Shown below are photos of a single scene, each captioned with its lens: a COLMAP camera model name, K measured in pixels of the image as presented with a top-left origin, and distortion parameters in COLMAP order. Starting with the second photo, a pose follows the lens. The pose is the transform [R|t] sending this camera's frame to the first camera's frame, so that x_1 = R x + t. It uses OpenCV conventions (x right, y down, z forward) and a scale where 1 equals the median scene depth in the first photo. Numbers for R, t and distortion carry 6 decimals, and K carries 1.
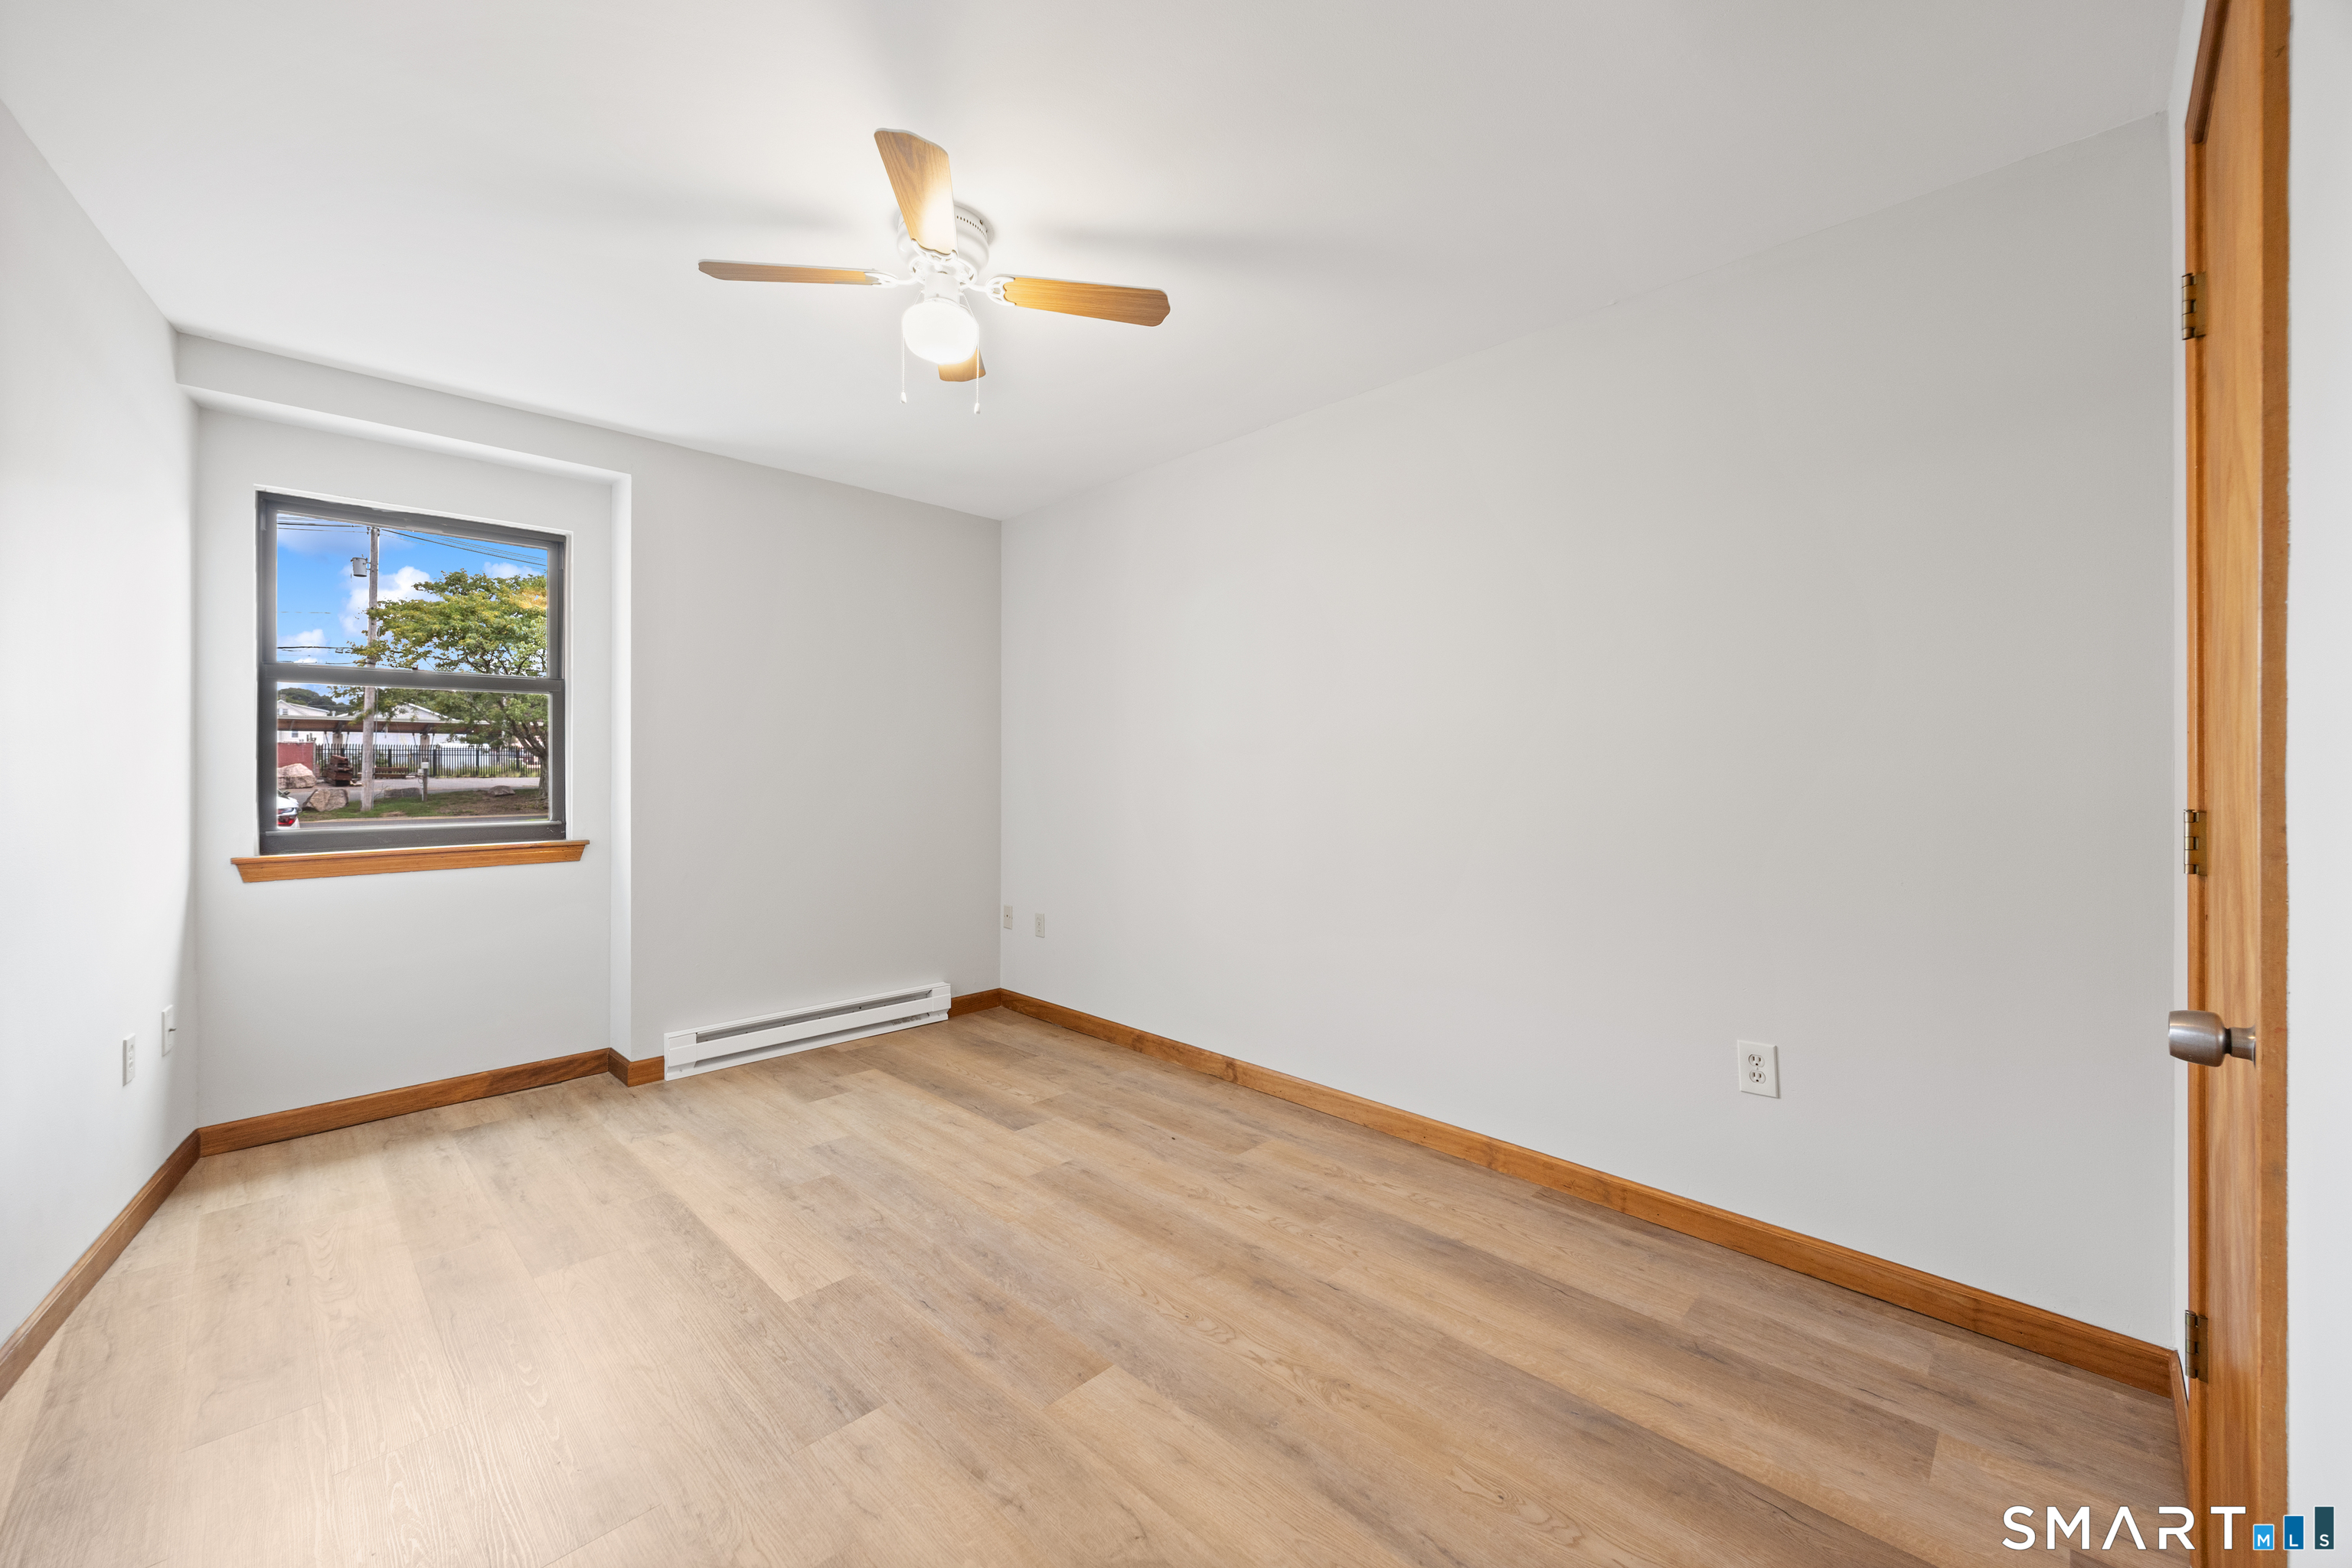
lens RADIAL K [[923.6, 0, 1173.8], [0, 923.6, 765.4], [0, 0, 1]] dist [-0.000790, 0.000121]
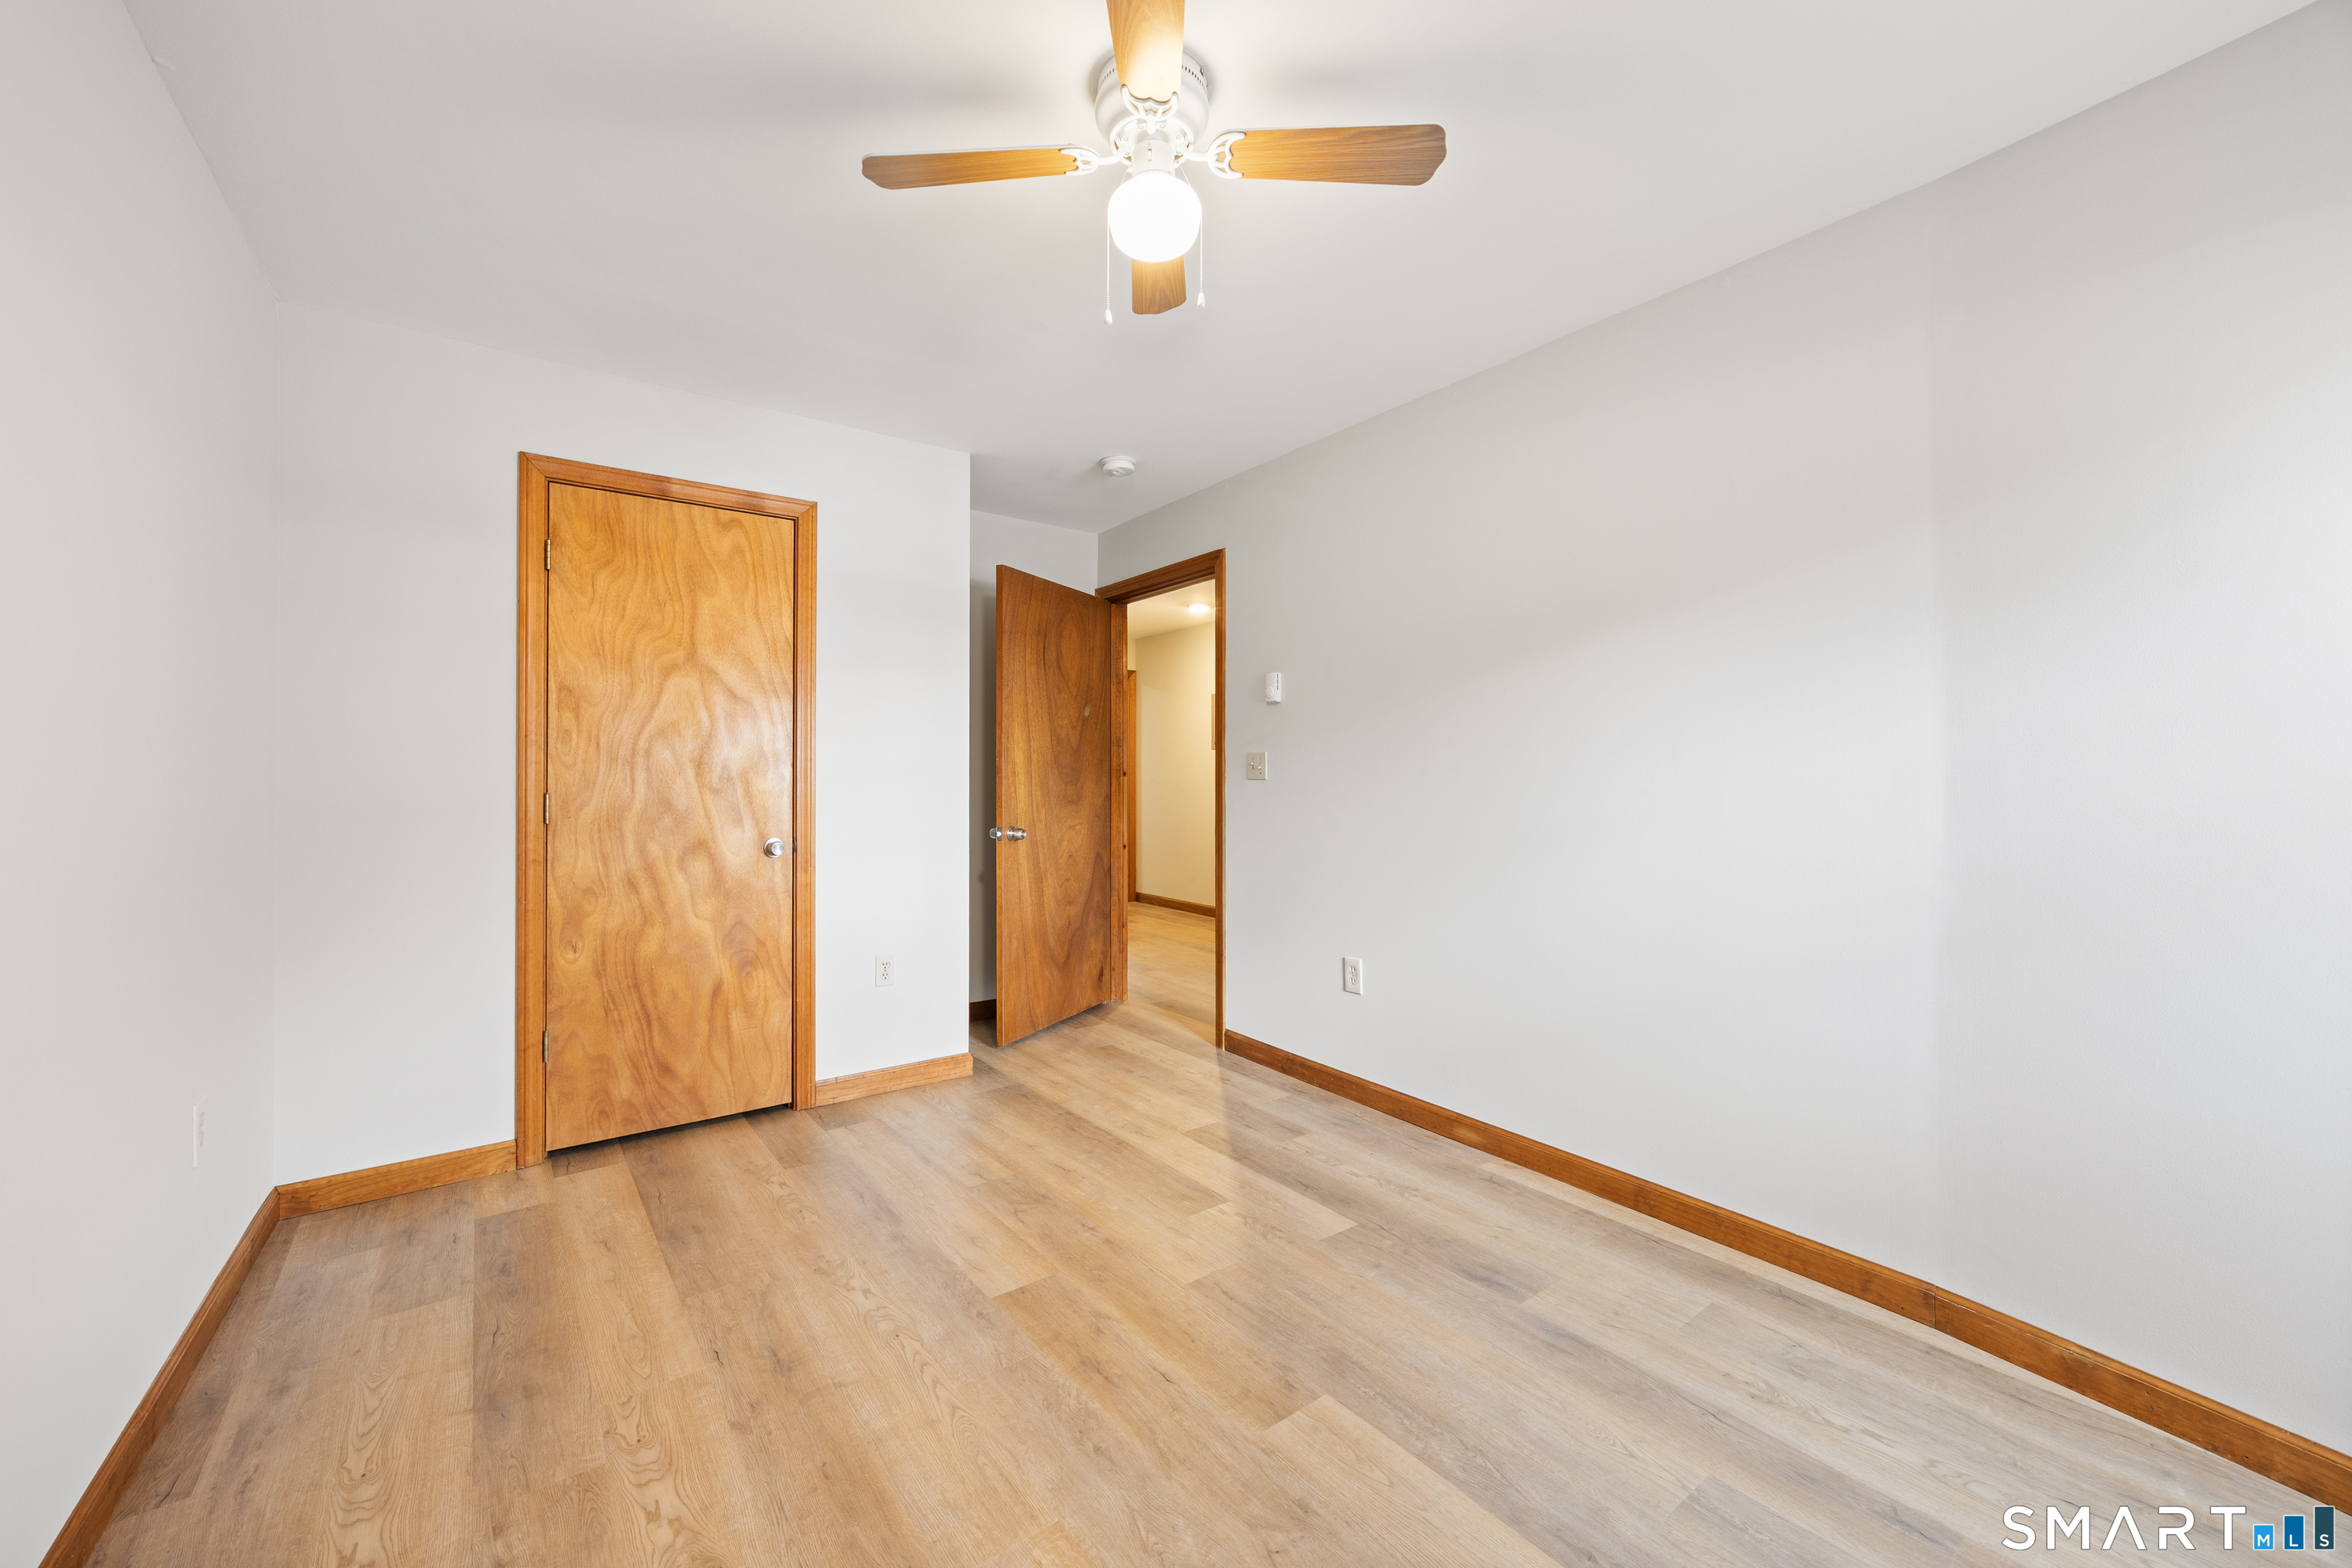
lens RADIAL K [[916.8, 0, 1178.6], [0, 916.8, 776.0], [0, 0, 1]] dist [0.000016, 0.000198]
pose [[-0.990399, 0.001689, 0.138229, -0.364924], [0.001768, 0.999998, 0.000448, 0.006838], [-0.138228, 0.000688, -0.990400, 1.689872]]
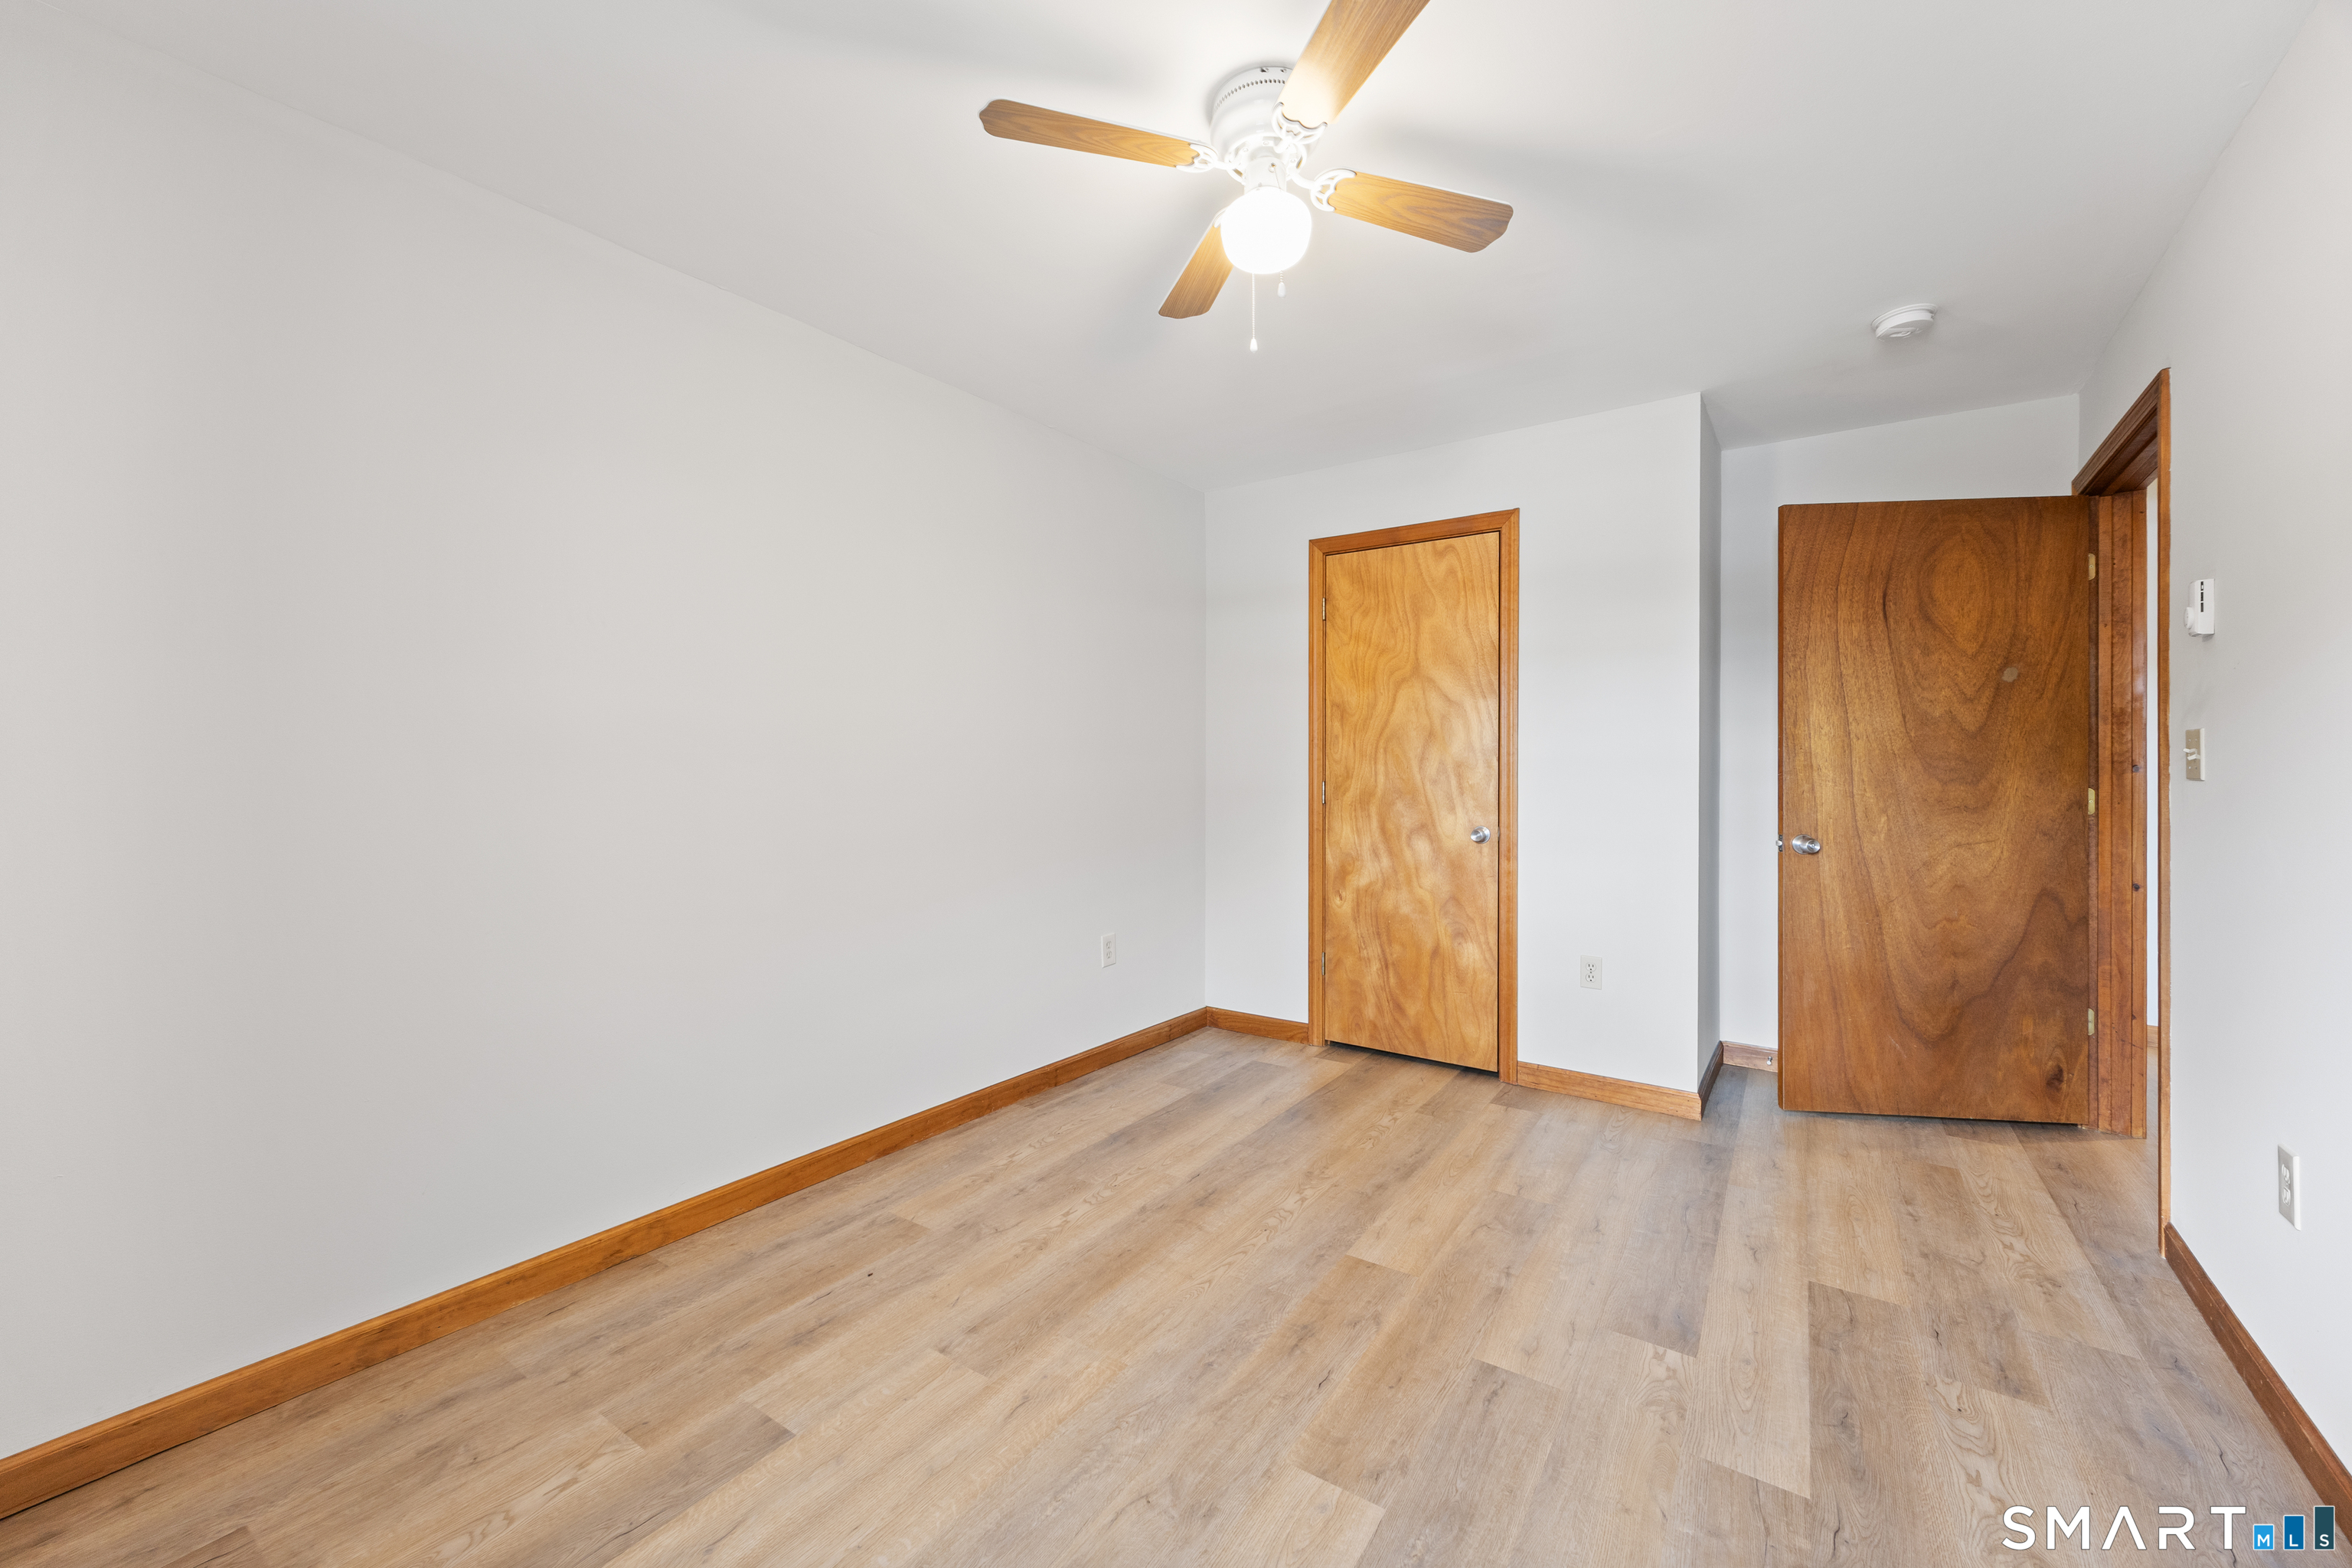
lens RADIAL K [[923.6, 0, 1173.8], [0, 923.6, 765.4], [0, 0, 1]] dist [-0.000790, 0.000121]
pose [[-0.179472, 0.001561, 0.983762, -0.996799], [-0.001651, 0.999997, -0.001888, 0.003649], [-0.983762, -0.001963, -0.179469, 1.173184]]
